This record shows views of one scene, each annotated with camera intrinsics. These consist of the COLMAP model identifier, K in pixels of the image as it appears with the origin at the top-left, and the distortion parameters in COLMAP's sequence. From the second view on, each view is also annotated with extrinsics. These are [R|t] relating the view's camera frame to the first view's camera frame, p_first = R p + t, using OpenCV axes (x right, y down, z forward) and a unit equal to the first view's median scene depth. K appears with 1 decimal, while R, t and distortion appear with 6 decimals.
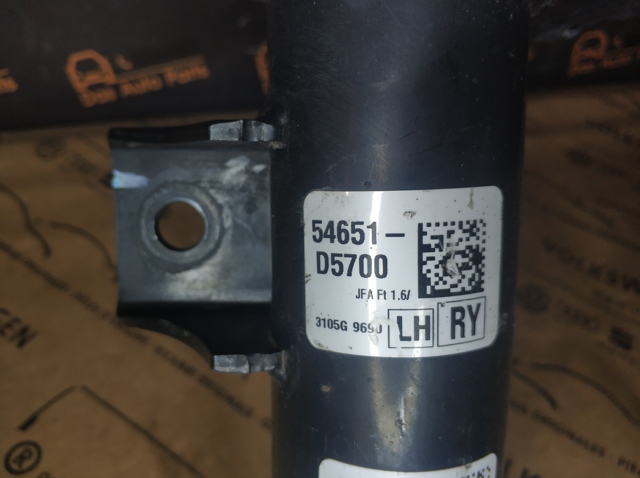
lens RADIAL K [[510.0, 0, 330.1], [0, 510.0, 237.2], [0, 0, 1]] dist [-0.029500, 0.028394]
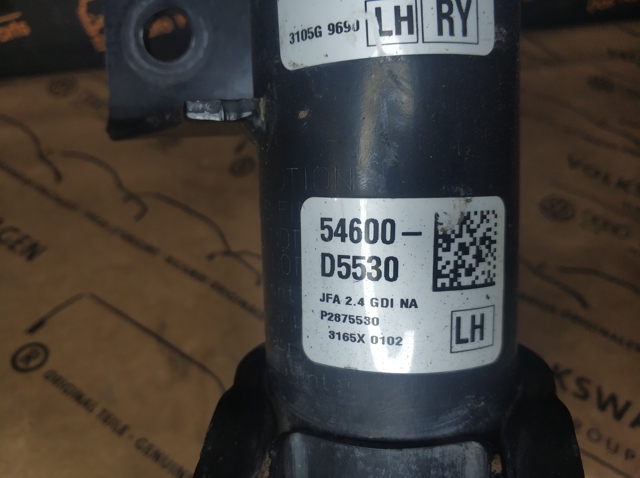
lens RADIAL K [[510.0, 0, 337.9], [0, 510.0, 218.3], [0, 0, 1]] dist [-0.029500, 0.028394]
pose [[0.998611, -0.035850, -0.038603, 0.029869], [0.035122, 0.999195, -0.019374, 0.184486], [0.039267, 0.017991, 0.999067, 0.039022]]
